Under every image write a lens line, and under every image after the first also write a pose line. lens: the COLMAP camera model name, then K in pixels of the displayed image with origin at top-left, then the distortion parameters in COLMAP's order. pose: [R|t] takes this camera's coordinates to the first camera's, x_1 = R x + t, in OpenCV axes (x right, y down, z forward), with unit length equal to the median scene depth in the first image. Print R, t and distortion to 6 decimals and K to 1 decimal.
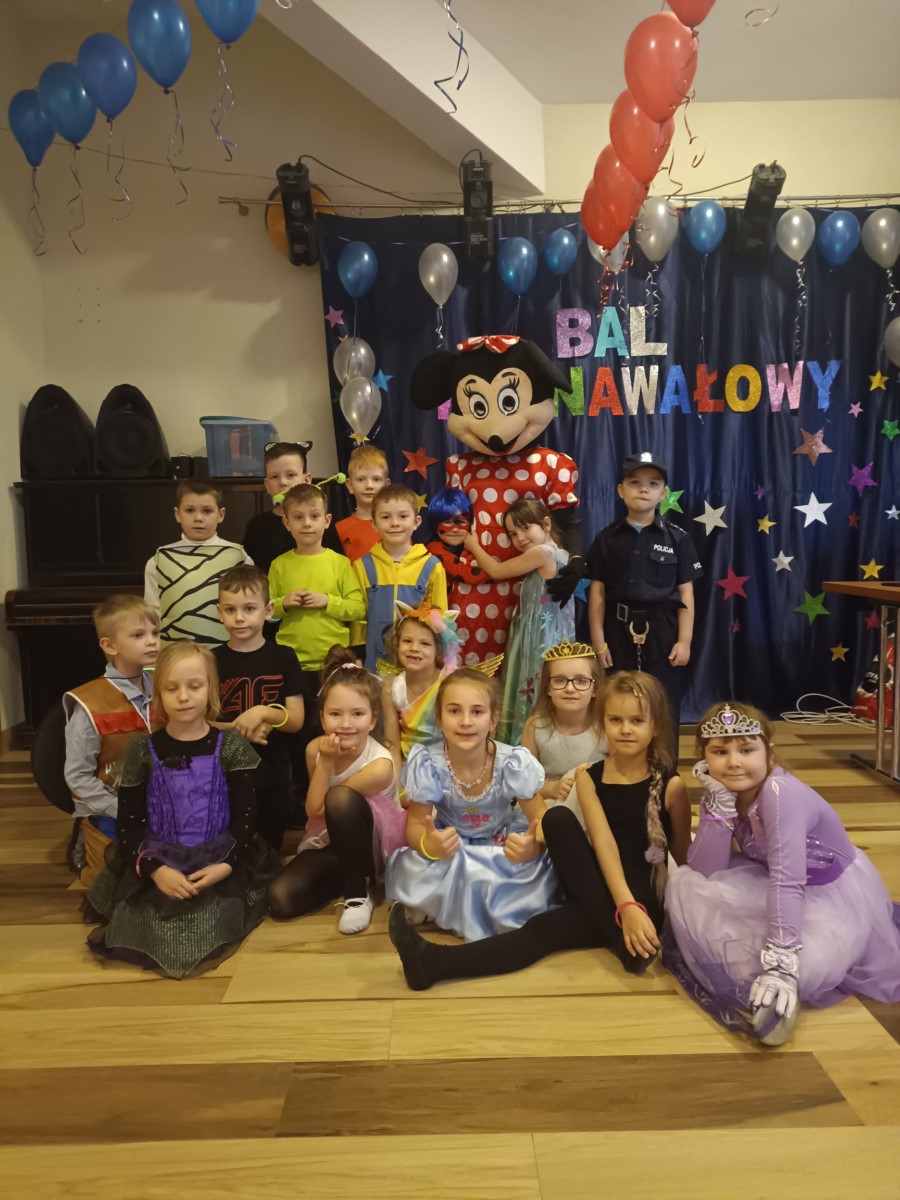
lens RADIAL K [[875.3, 0, 445.8], [0, 875.3, 604.8], [0, 0, 1]] dist [0.051750, -0.056859]
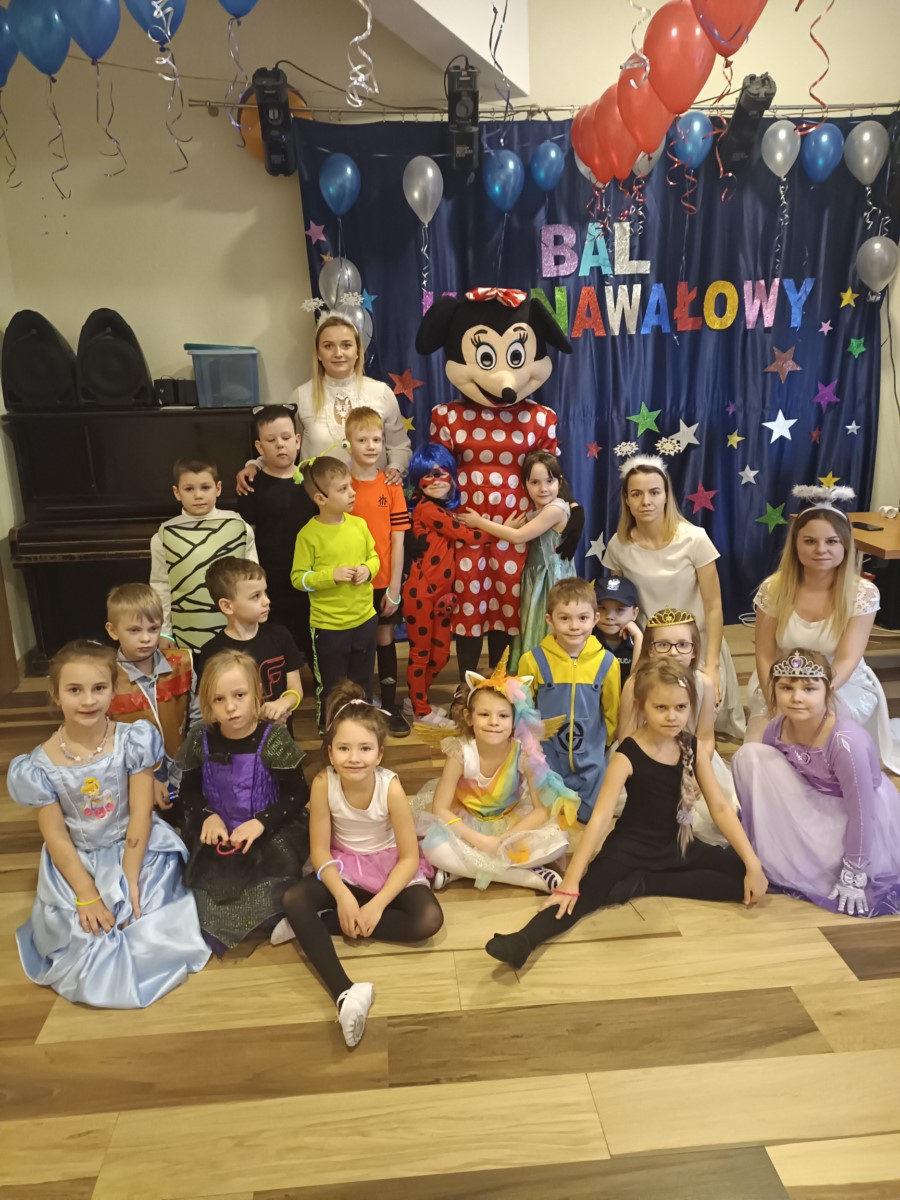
lens RADIAL K [[875.3, 0, 444.2], [0, 875.3, 597.7], [0, 0, 1]] dist [0.051750, -0.056859]
pose [[0.997309, -0.026523, 0.068347, -0.063657], [0.012849, 0.981071, 0.193224, -0.120460], [-0.072178, -0.191826, 0.978771, -0.044438]]
